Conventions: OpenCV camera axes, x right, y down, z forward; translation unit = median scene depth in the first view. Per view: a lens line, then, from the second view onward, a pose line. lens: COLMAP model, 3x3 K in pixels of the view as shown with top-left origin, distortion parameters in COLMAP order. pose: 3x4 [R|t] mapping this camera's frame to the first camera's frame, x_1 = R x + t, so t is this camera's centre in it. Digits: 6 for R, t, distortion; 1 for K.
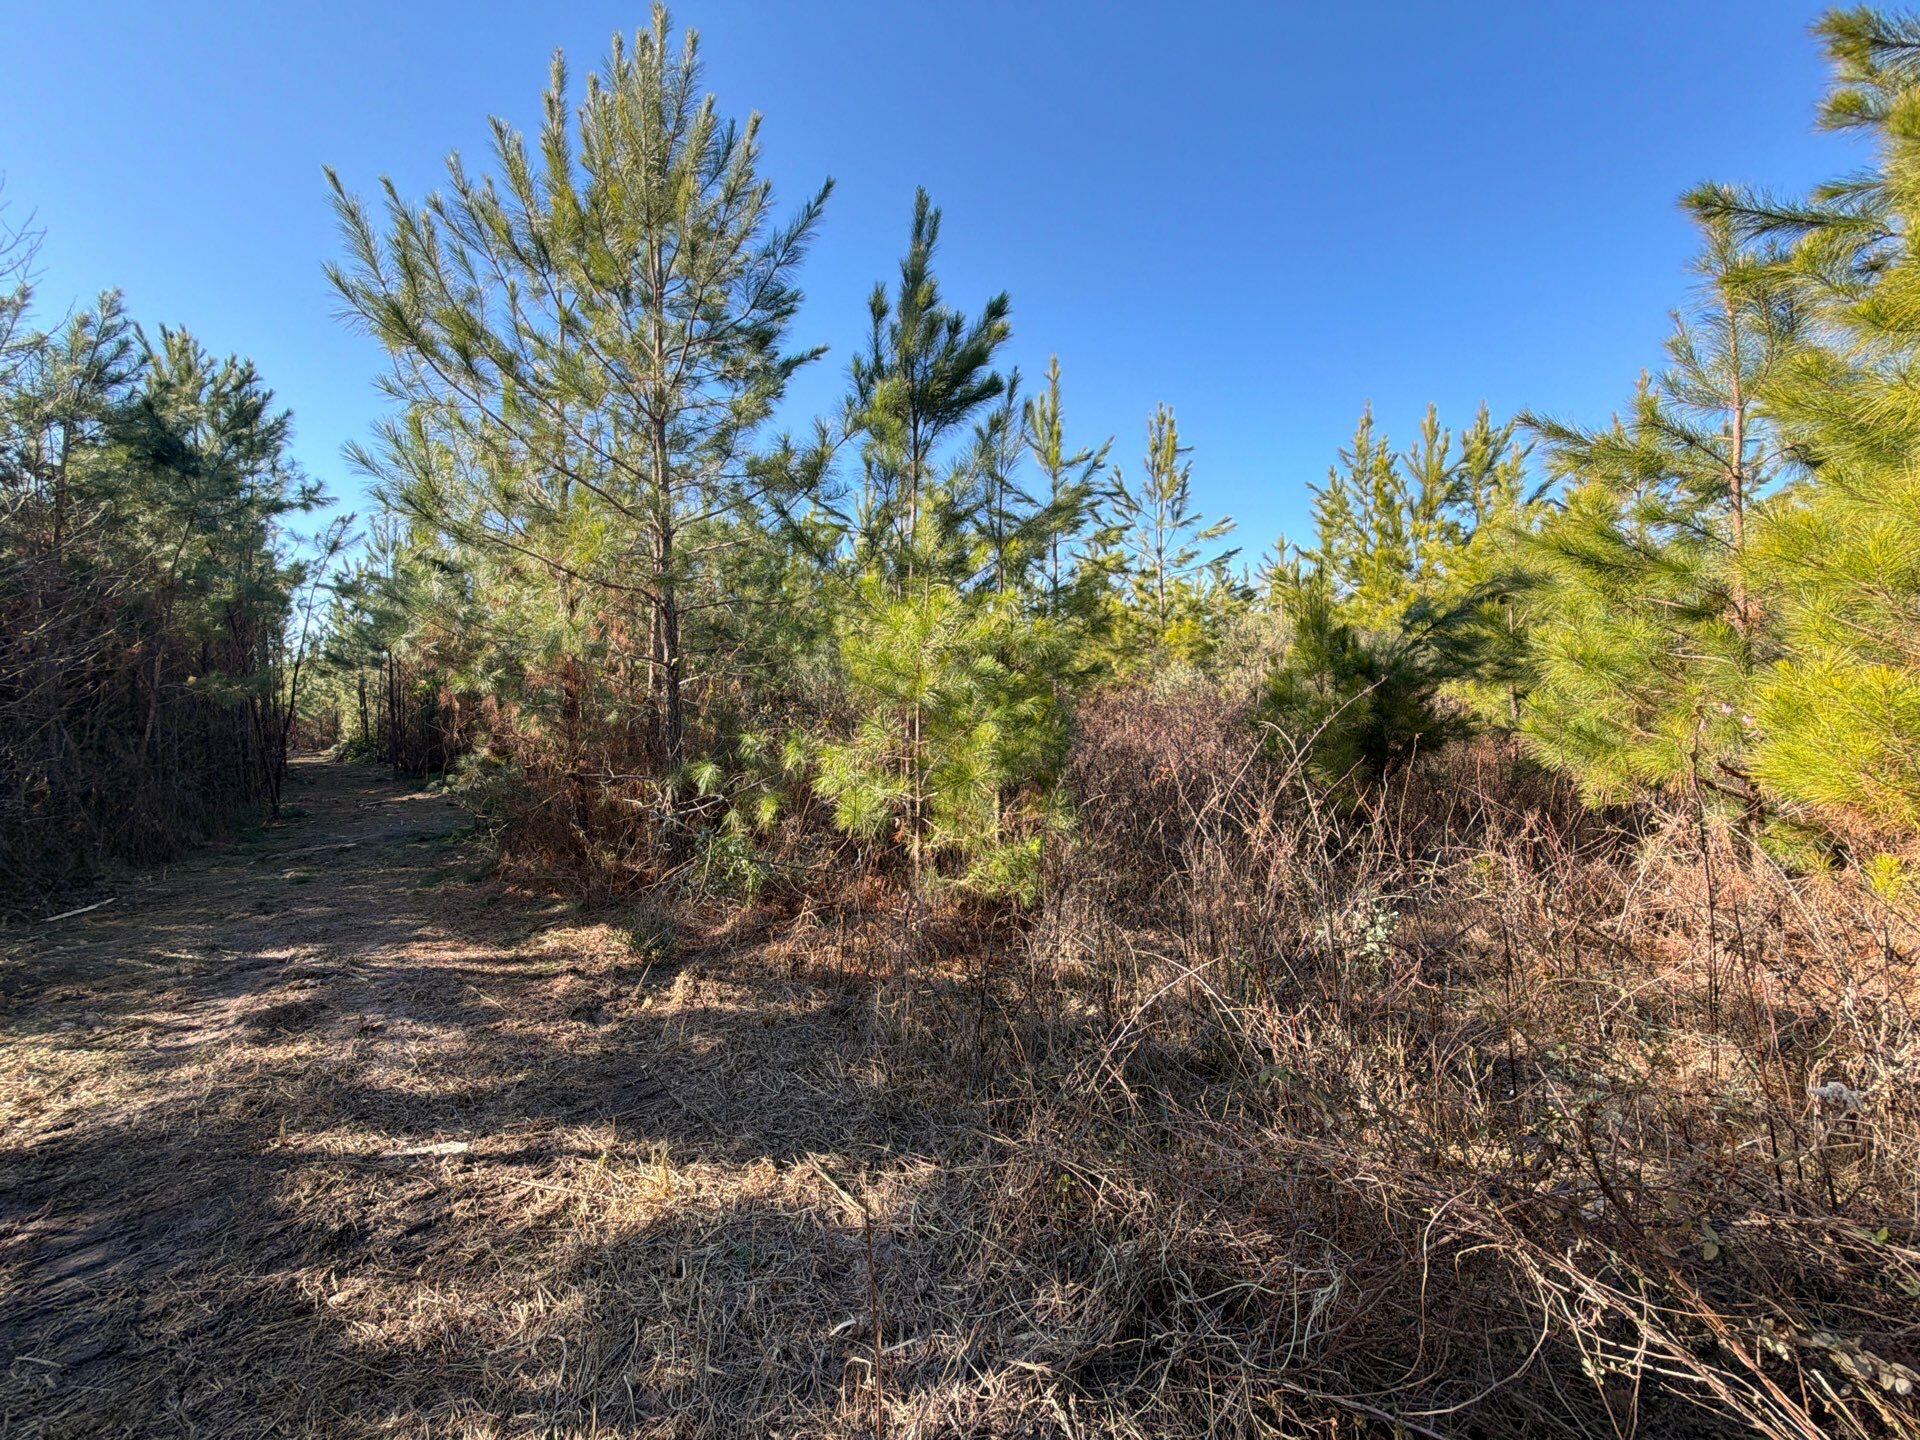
lens RADIAL K [[750.3, 0, 953.1], [0, 750.3, 725.5], [0, 0, 1]] dist [0.001690, -0.000202]
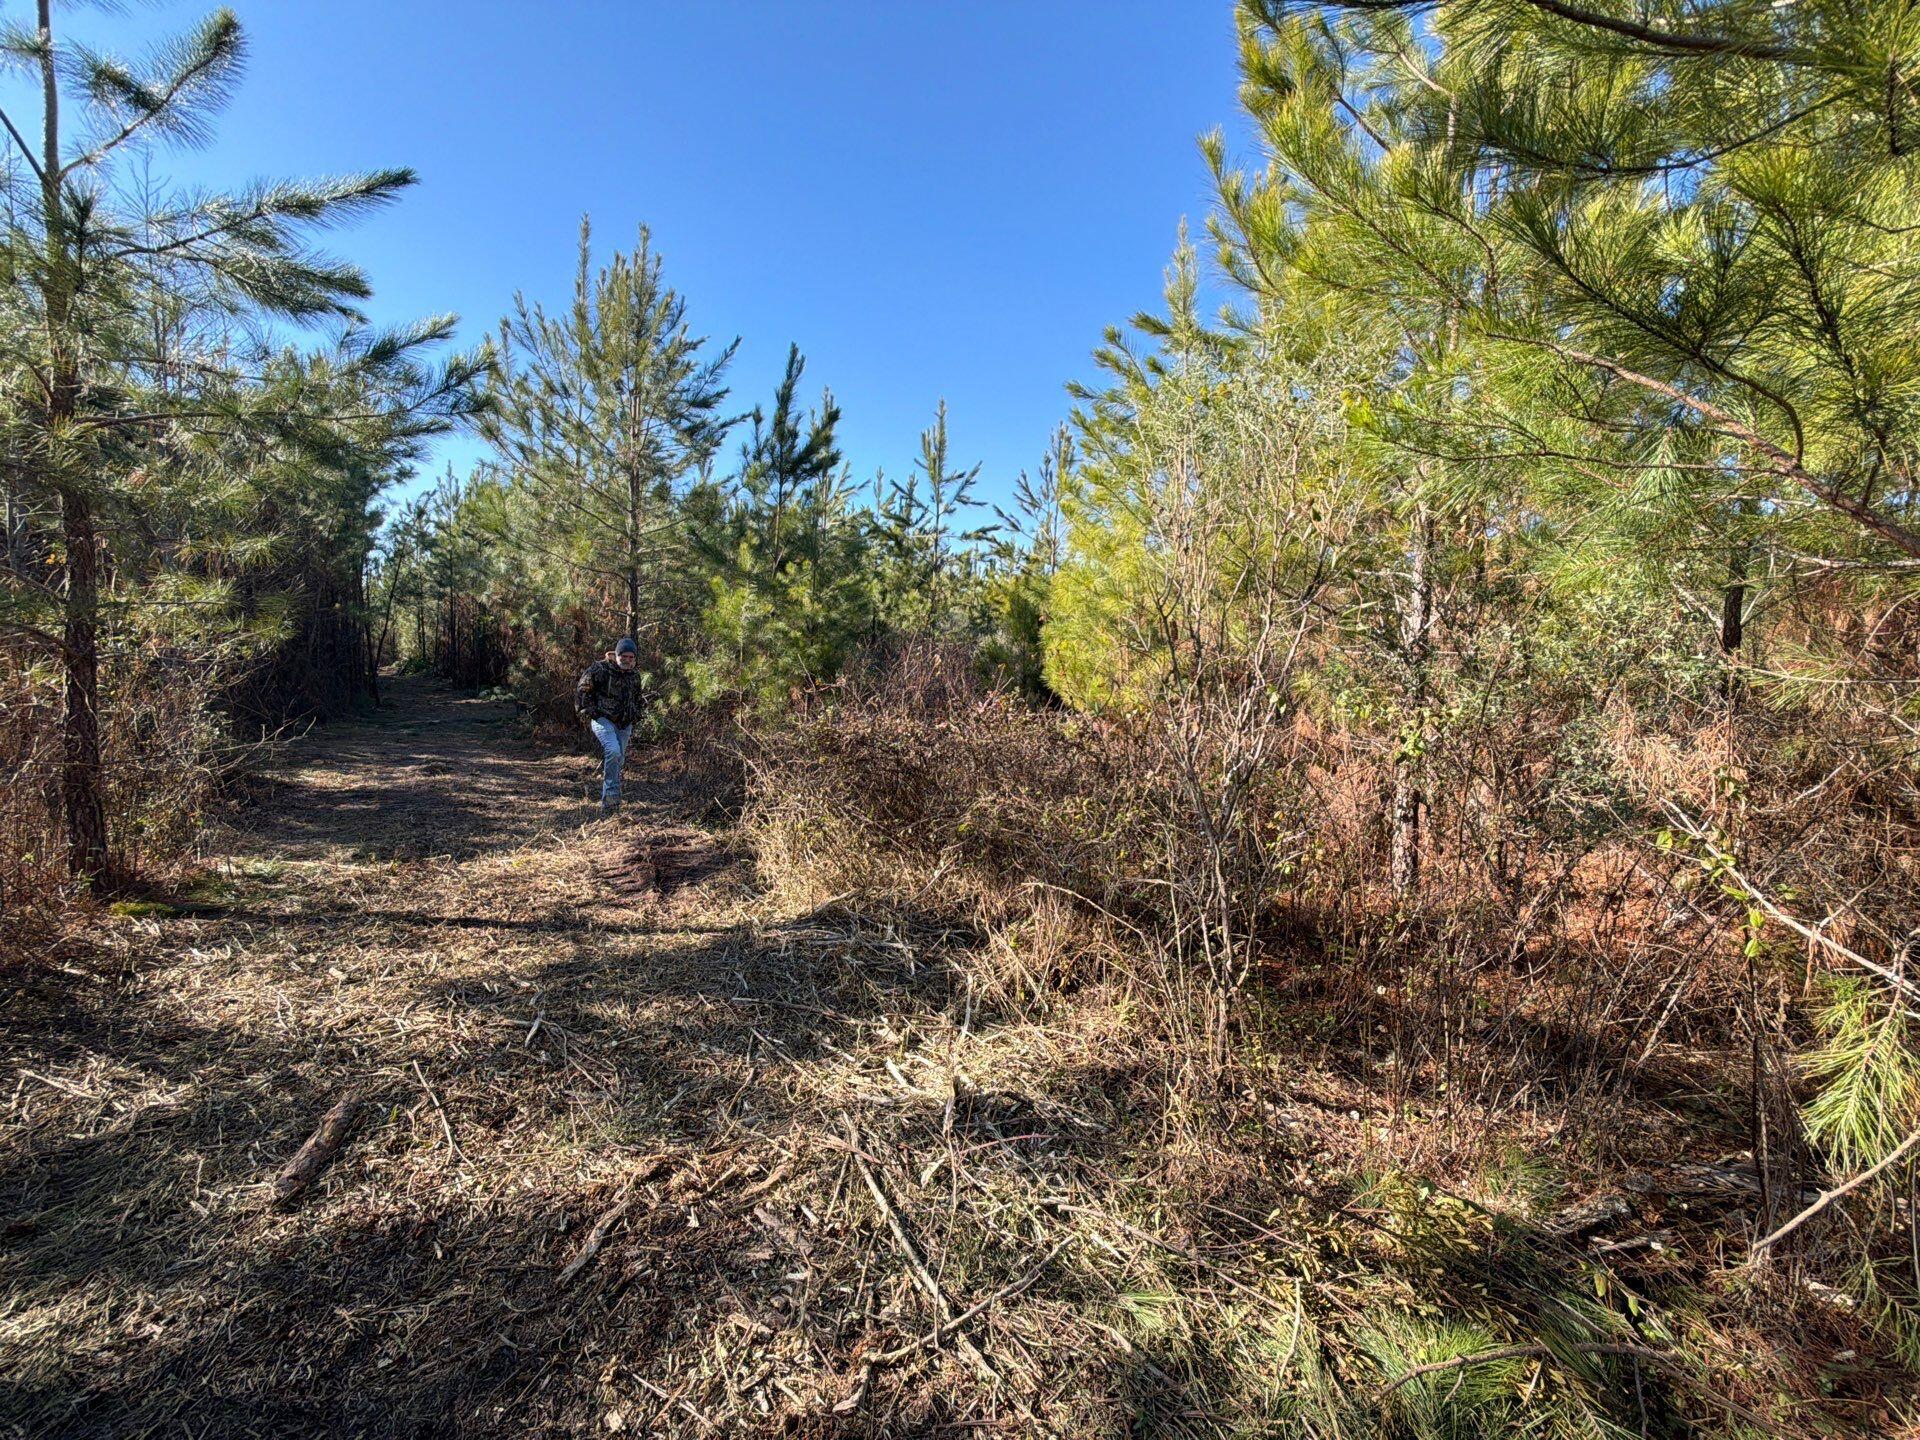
lens RADIAL K [[750.3, 0, 962.7], [0, 750.3, 723.4], [0, 0, 1]] dist [0.001690, -0.000202]
pose [[0.997747, 0.063281, -0.022268, 0.401586], [-0.062048, 0.996703, 0.052275, 0.025435], [0.025502, -0.050775, 0.998384, -0.664415]]
